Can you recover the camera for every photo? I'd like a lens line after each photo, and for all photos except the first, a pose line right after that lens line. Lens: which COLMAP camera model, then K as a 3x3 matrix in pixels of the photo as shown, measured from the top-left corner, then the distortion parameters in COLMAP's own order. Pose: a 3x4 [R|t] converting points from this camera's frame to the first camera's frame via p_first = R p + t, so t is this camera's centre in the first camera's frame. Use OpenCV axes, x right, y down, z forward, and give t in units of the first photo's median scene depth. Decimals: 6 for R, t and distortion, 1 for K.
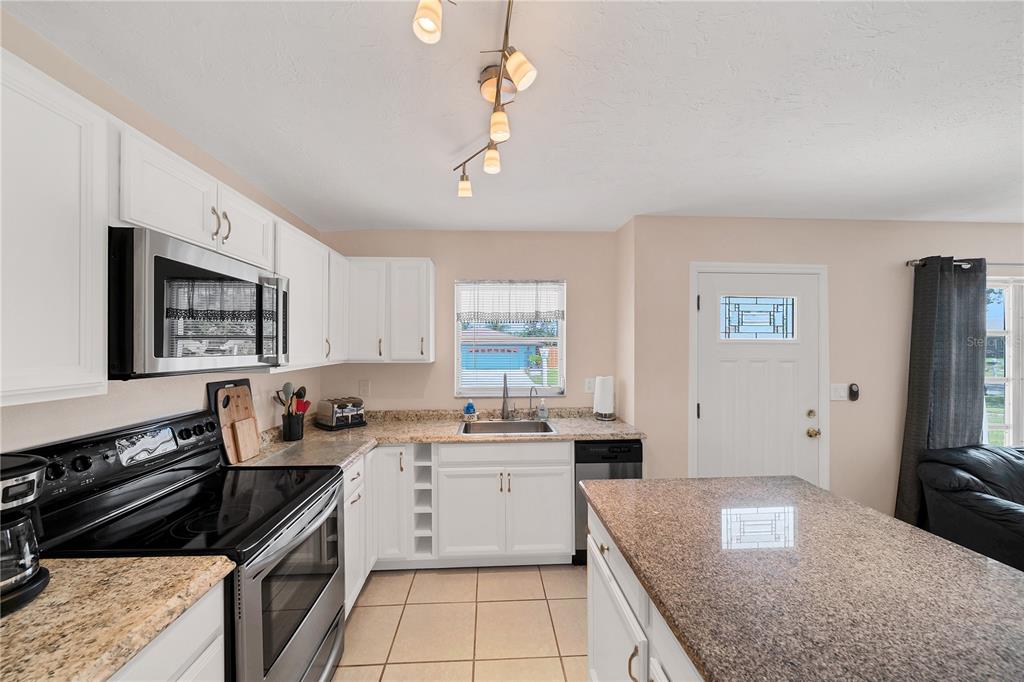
lens RADIAL K [[376.0, 0, 512.0], [0, 376.0, 341.0], [0, 0, 1]] dist [0.000952, 0.000070]
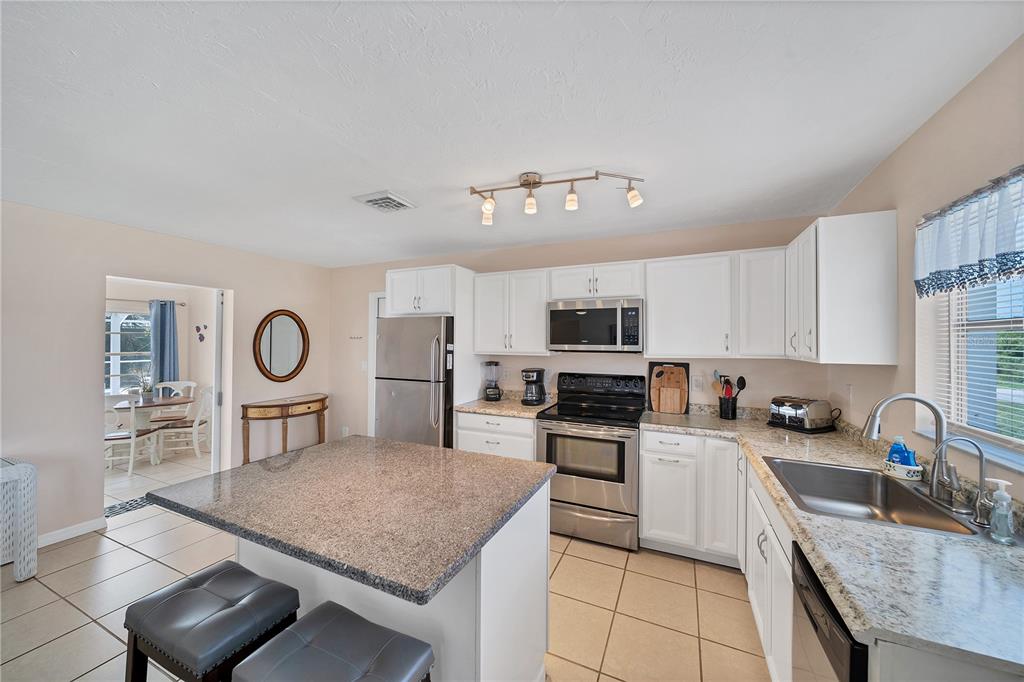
lens RADIAL K [[371.1, 0, 513.0], [0, 371.1, 339.9], [0, 0, 1]] dist [0.001513, 0.000351]
pose [[-0.467480, -0.005568, -0.883986, 0.823503], [0.008813, 0.999901, -0.010959, 0.016819], [0.883960, -0.012914, -0.467384, 0.971636]]
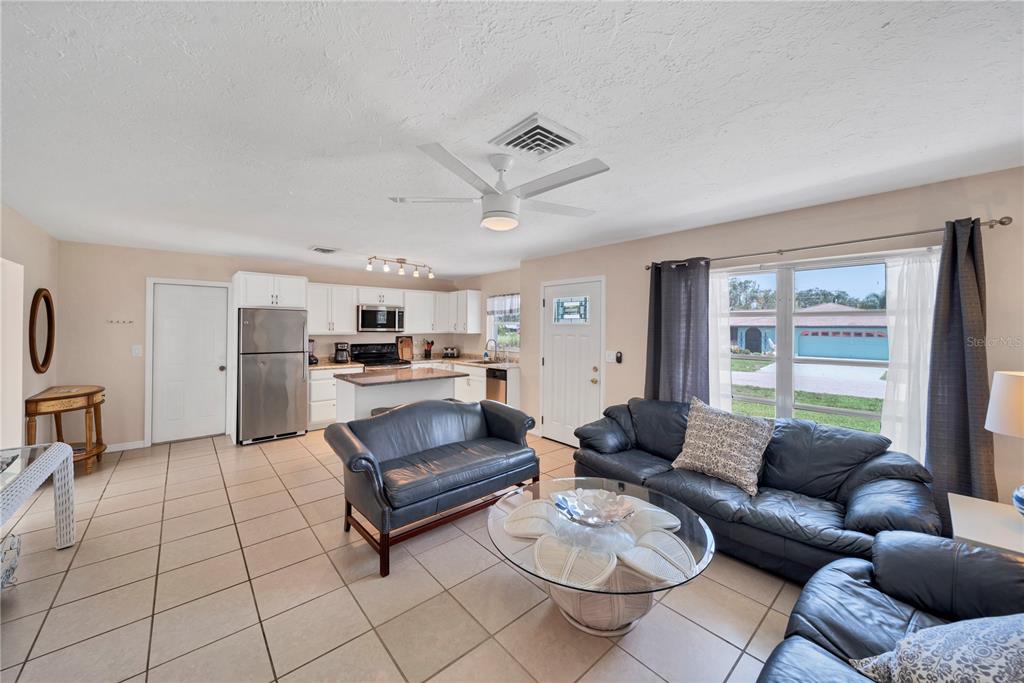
lens RADIAL K [[371.1, 0, 513.0], [0, 371.1, 340.4], [0, 0, 1]] dist [0.001513, 0.000351]
pose [[0.615697, 0.029093, -0.787446, 2.197189], [0.007732, 0.999047, 0.042957, 0.002332], [0.787945, -0.032537, 0.614885, -0.281767]]
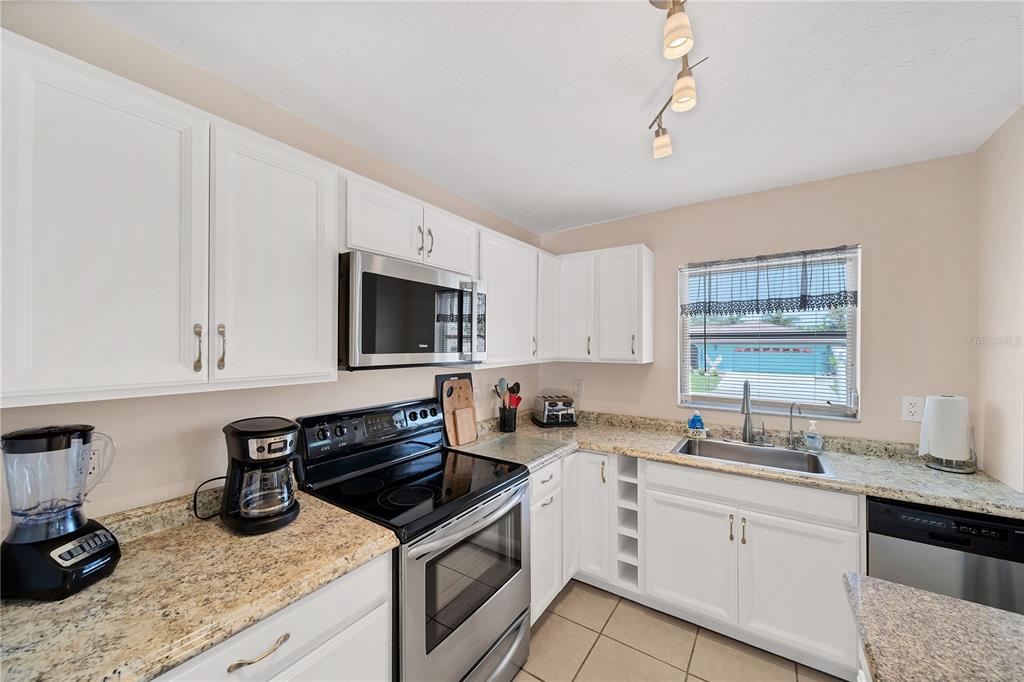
lens RADIAL K [[381.3, 0, 506.6], [0, 381.3, 340.2], [0, 0, 1]] dist [-0.000796, -0.000217]
pose [[0.788990, -0.005232, -0.614384, 0.090661], [0.007458, 0.999972, 0.001061, 0.000233], [0.614361, -0.005420, 0.789006, 0.138005]]
